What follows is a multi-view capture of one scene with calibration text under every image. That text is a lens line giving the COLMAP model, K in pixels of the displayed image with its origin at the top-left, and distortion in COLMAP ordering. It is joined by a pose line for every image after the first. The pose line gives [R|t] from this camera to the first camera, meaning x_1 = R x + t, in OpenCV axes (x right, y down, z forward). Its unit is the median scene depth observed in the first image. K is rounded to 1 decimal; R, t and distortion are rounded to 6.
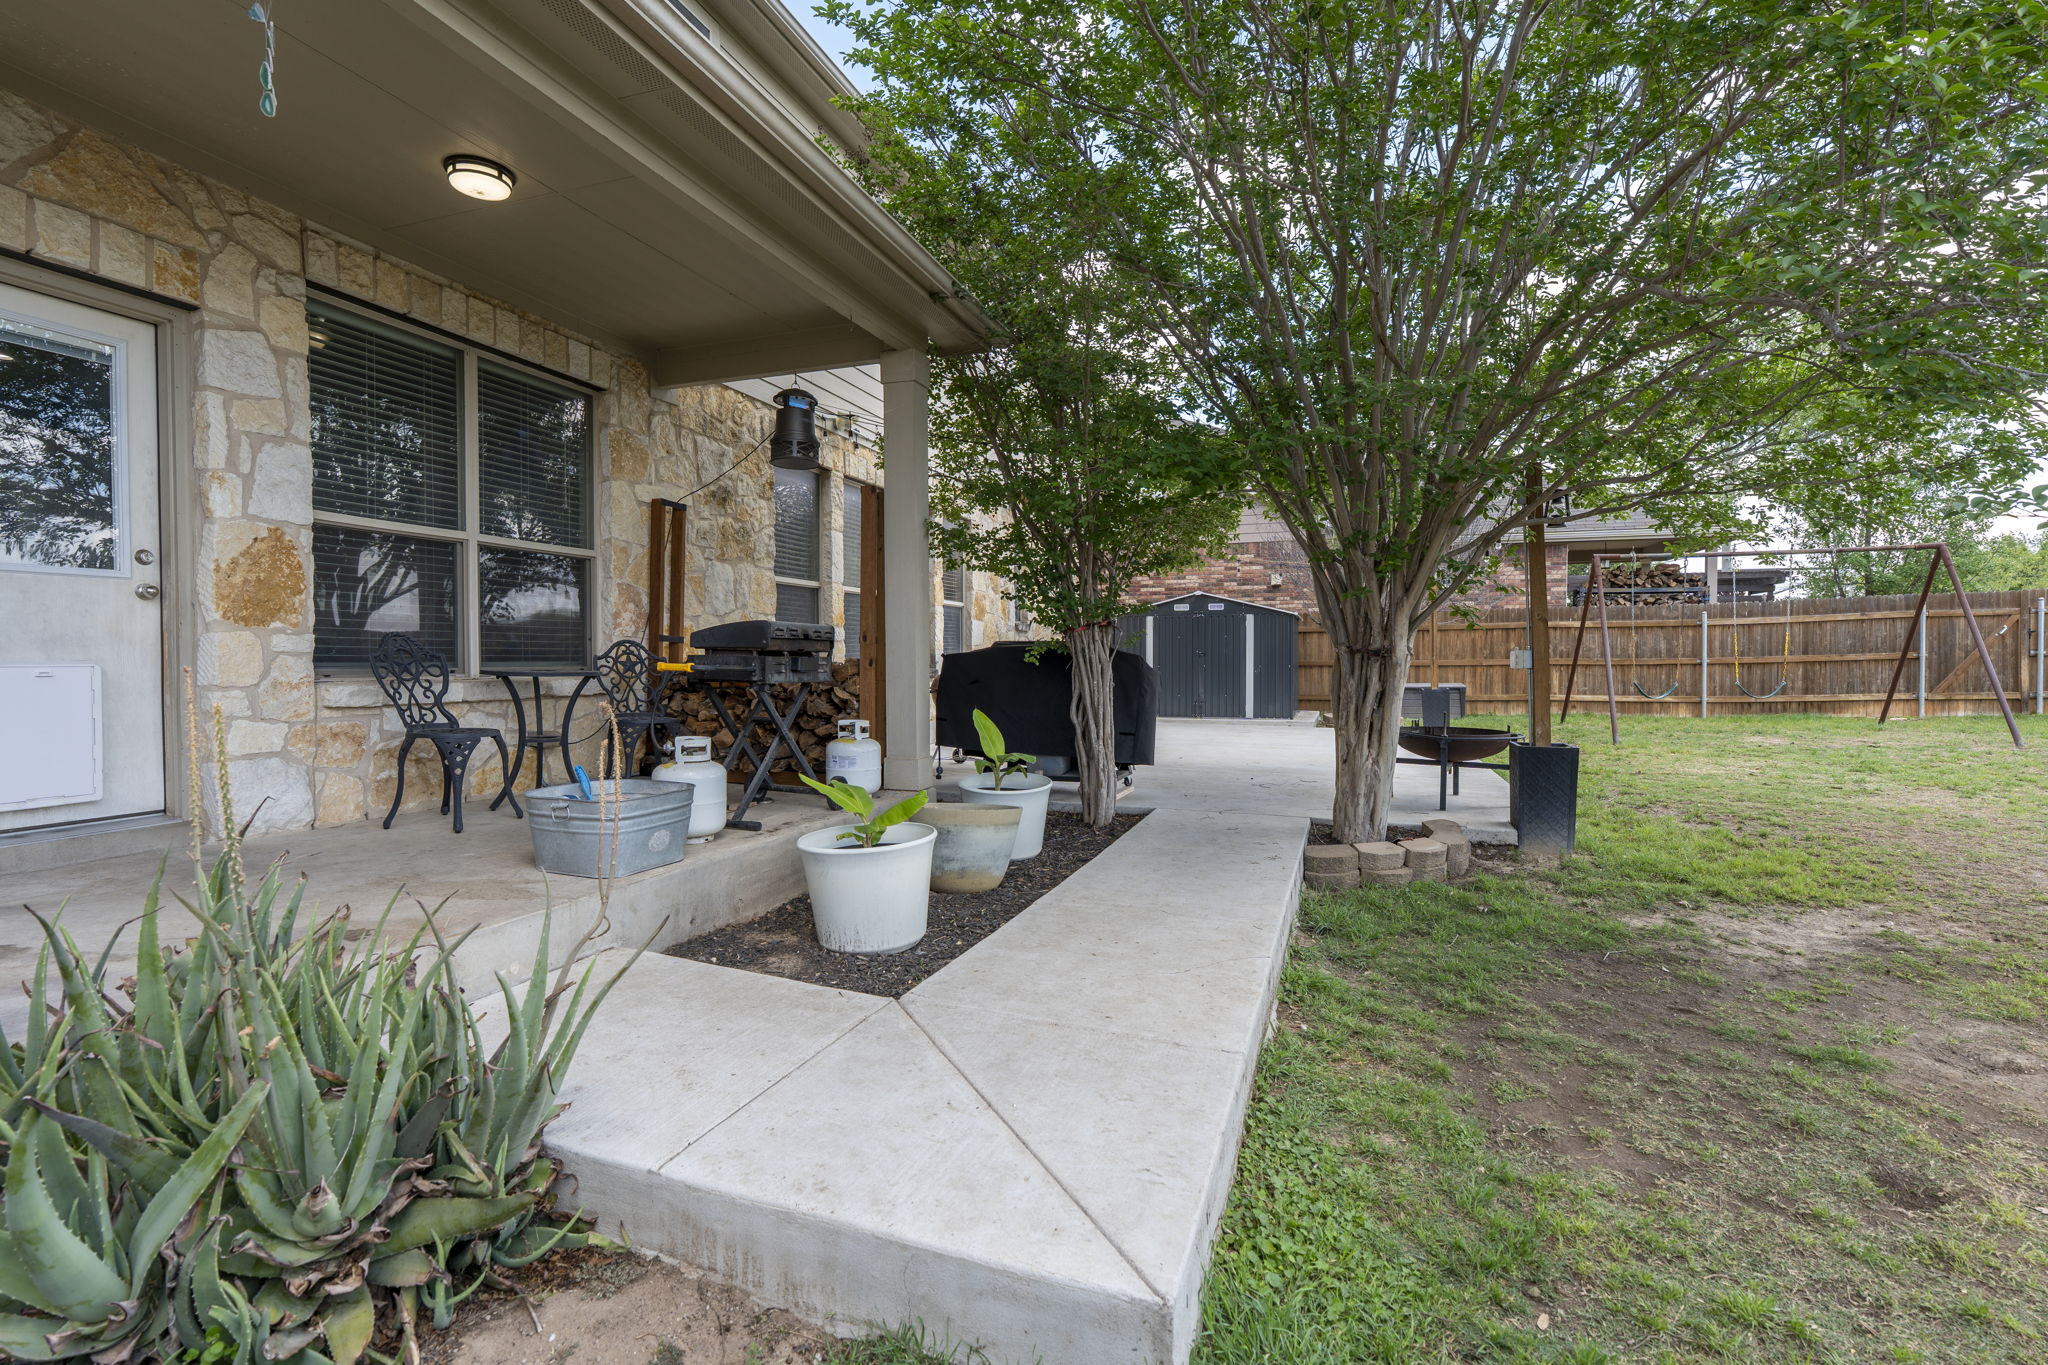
lens RADIAL K [[936.1, 0, 1014.3], [0, 936.1, 687.8], [0, 0, 1]] dist [-0.003183, 0.000485]
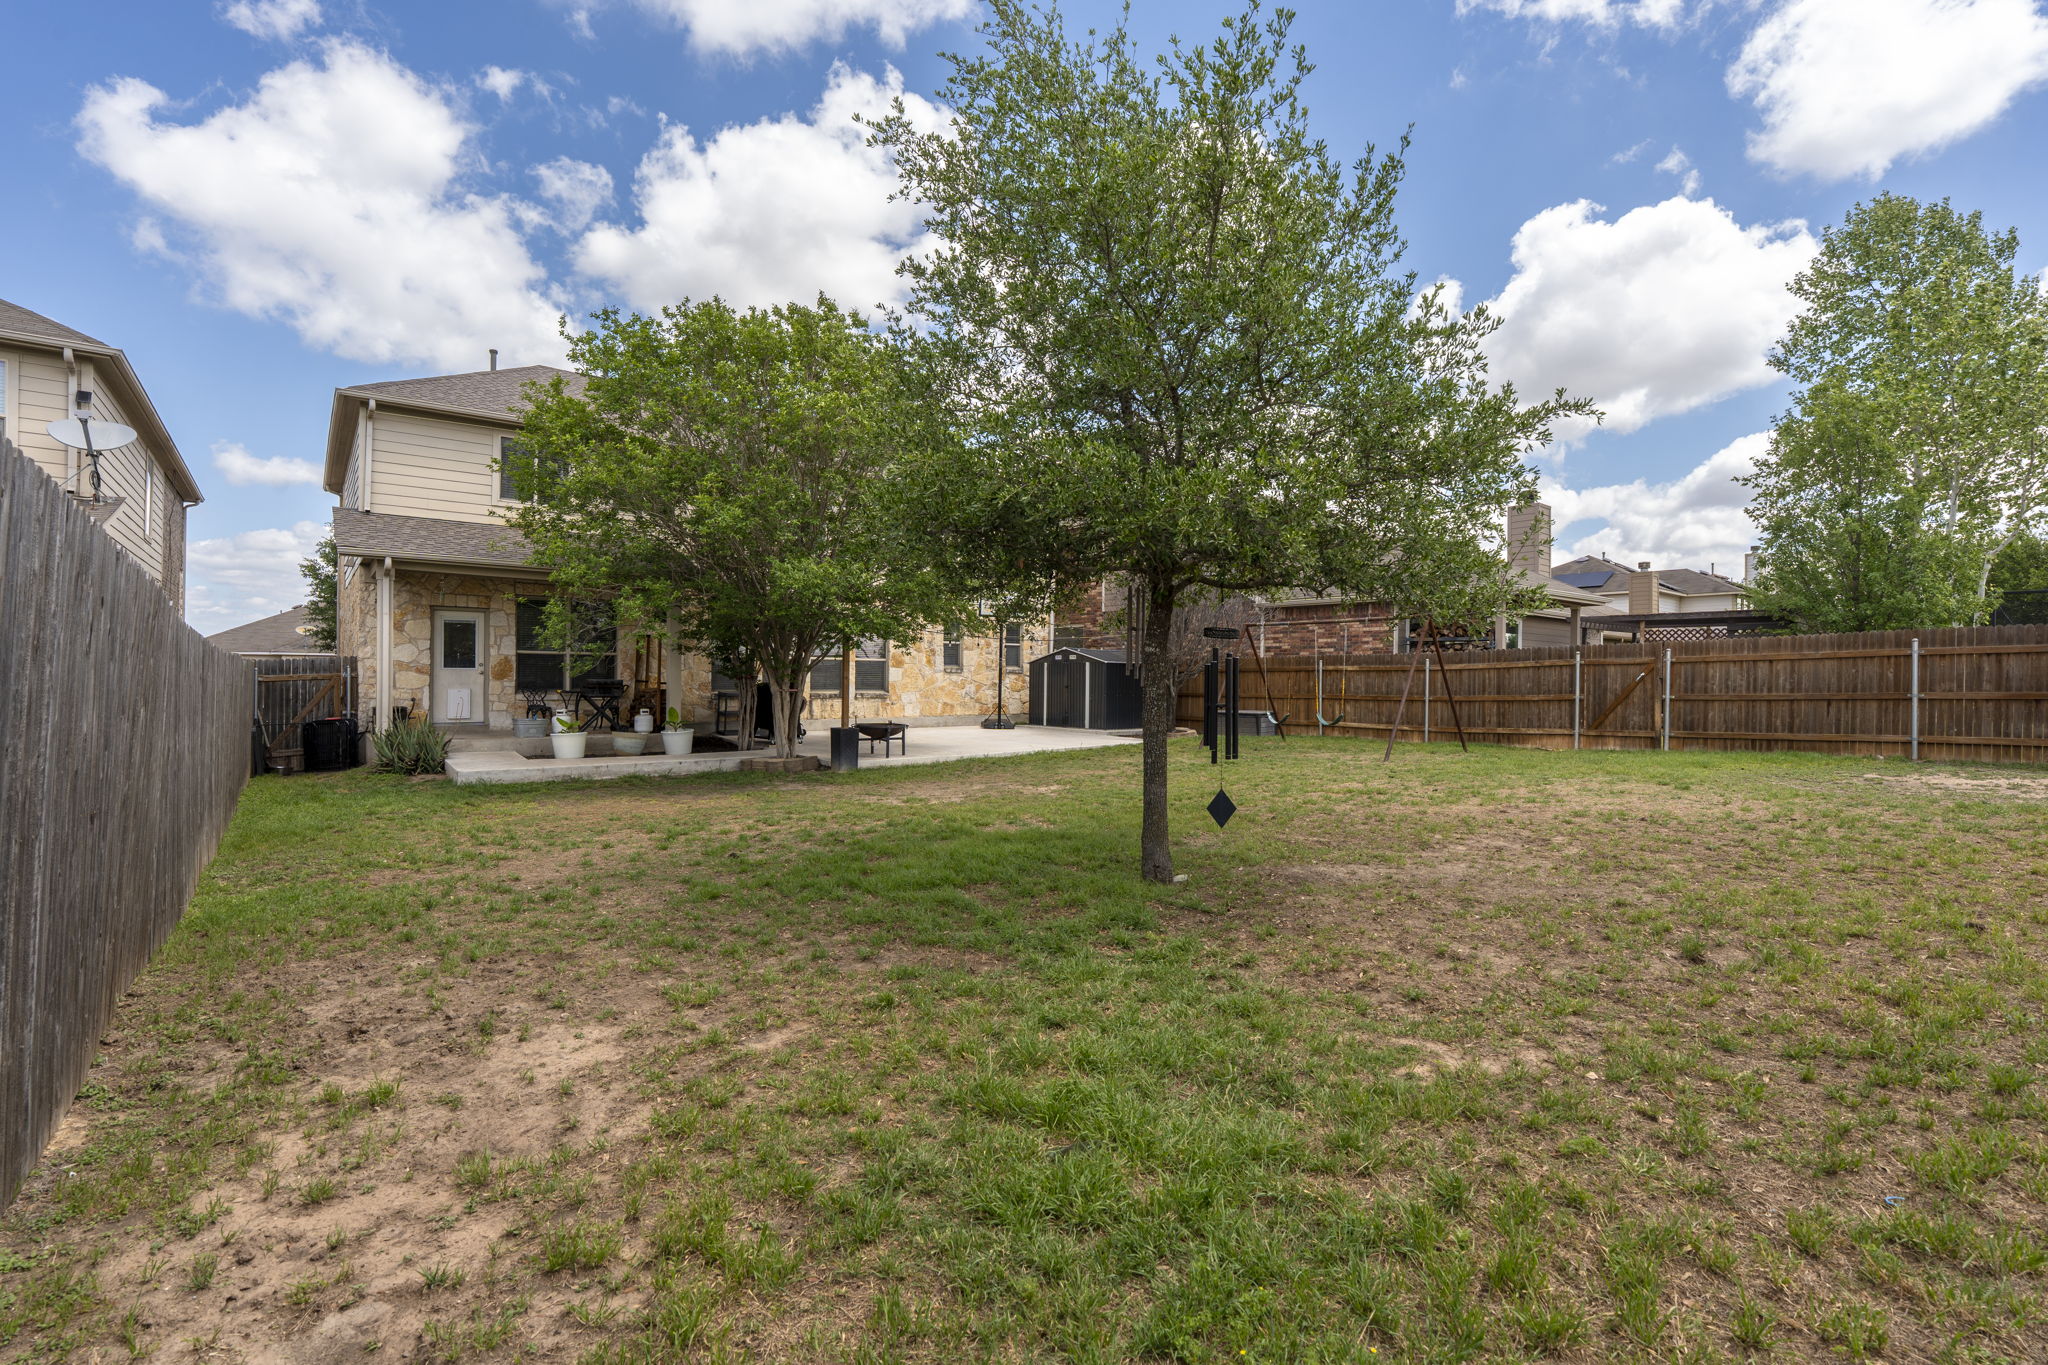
lens RADIAL K [[936.1, 0, 1008.3], [0, 936.1, 717.4], [0, 0, 1]] dist [-0.003183, 0.000485]
pose [[0.843704, 0.032693, -0.535812, 2.211428], [-0.027129, 0.999465, 0.018265, -0.025214], [0.536122, -0.000874, 0.844140, -0.860794]]
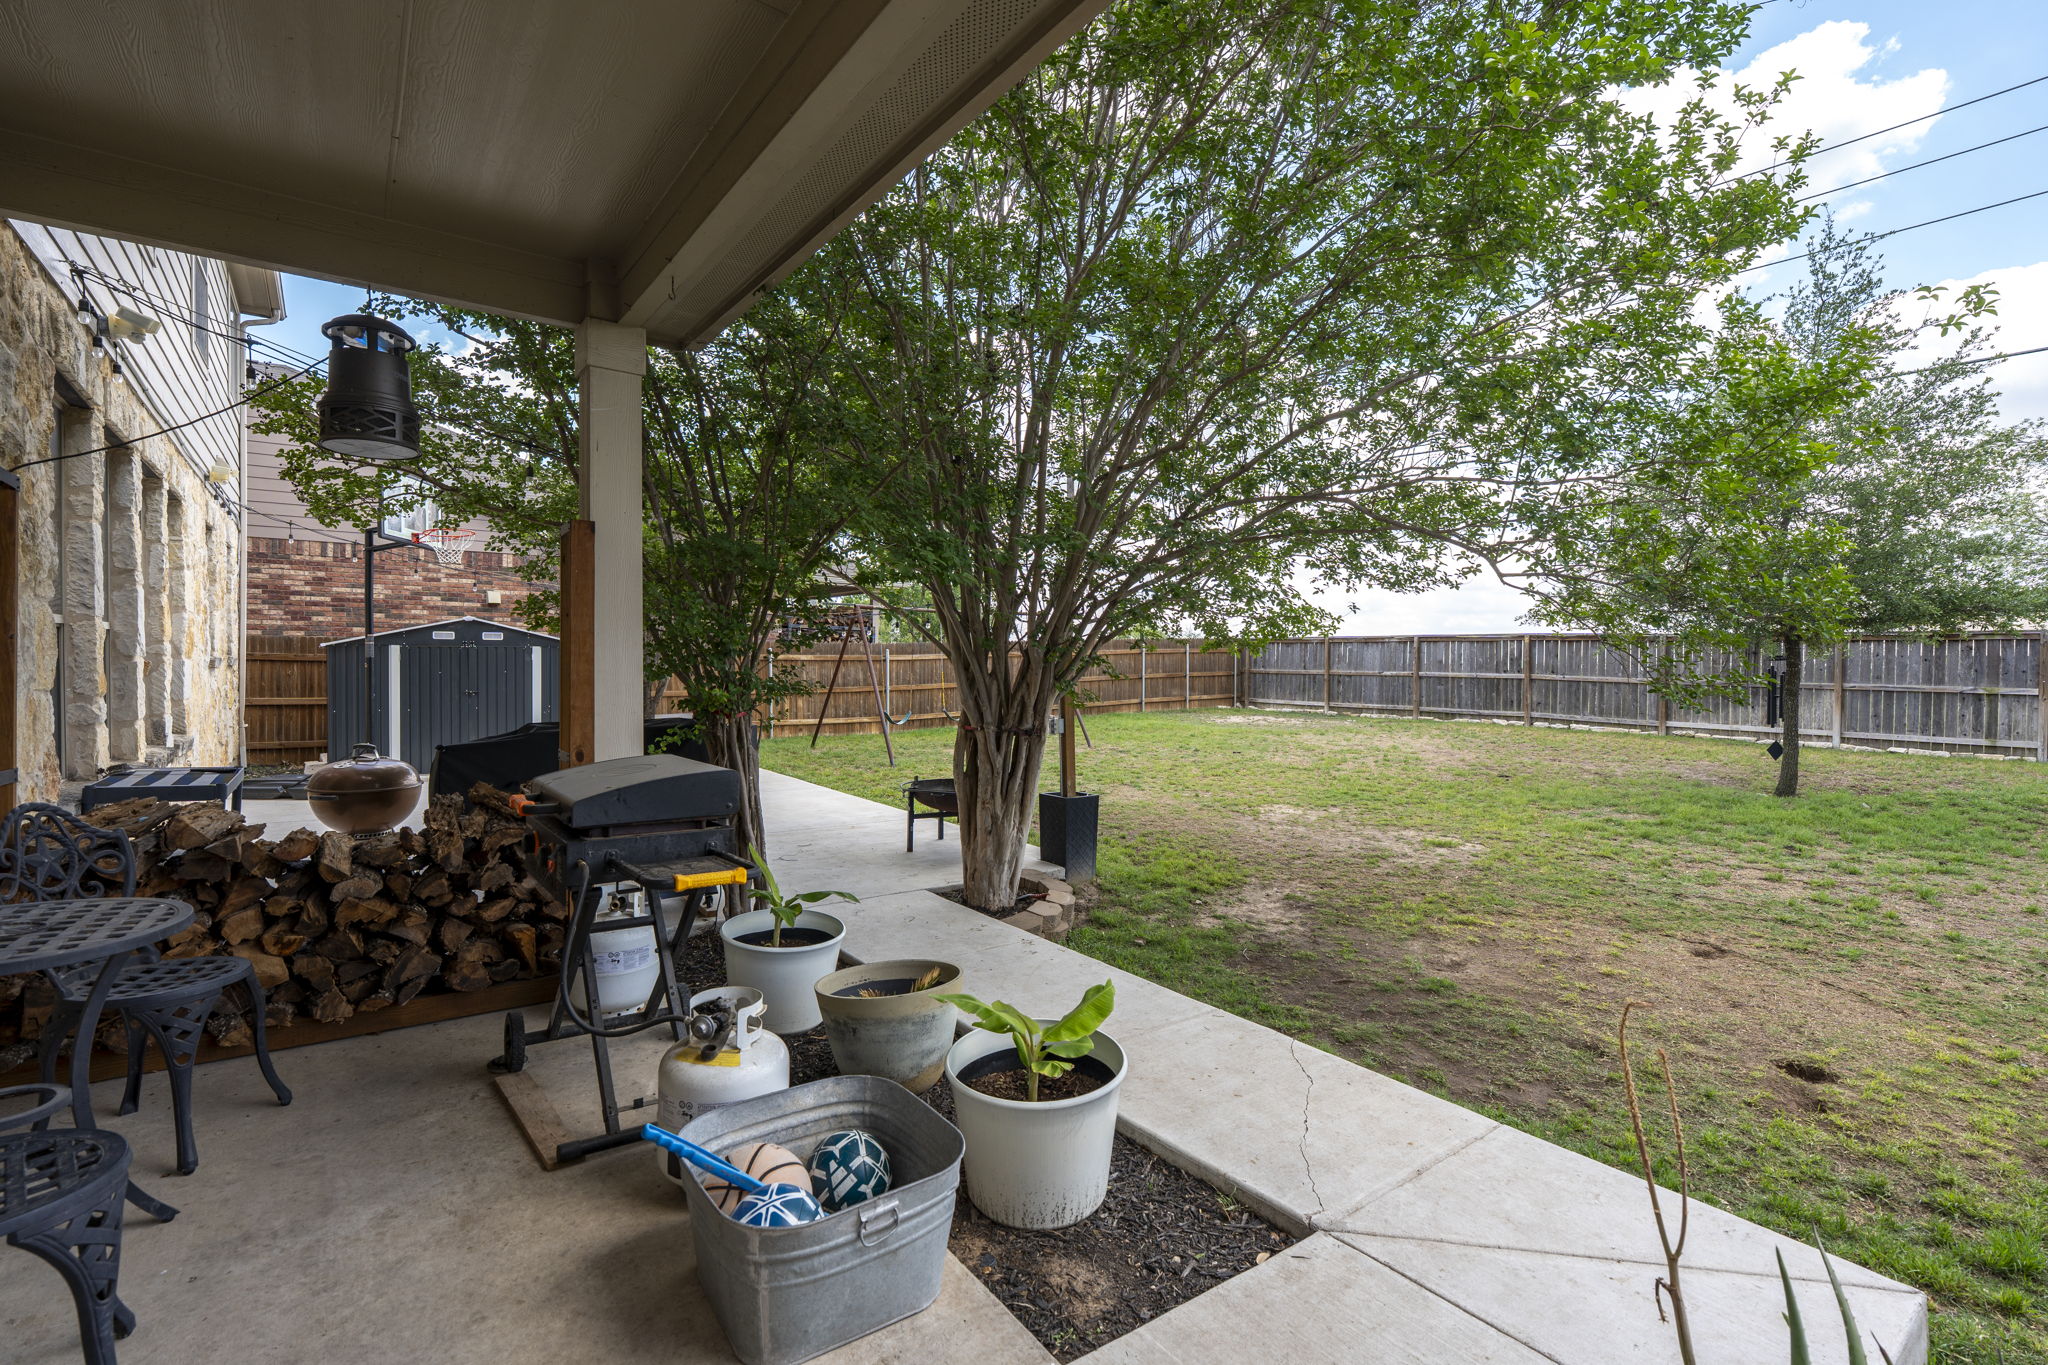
lens RADIAL K [[936.1, 0, 1032.9], [0, 936.1, 672.4], [0, 0, 1]] dist [-0.003183, 0.000485]
pose [[0.543390, -0.006475, 0.839455, -0.494933], [0.020334, 0.999778, -0.005451, -0.093296], [-0.839234, 0.020031, 0.543401, 0.361769]]
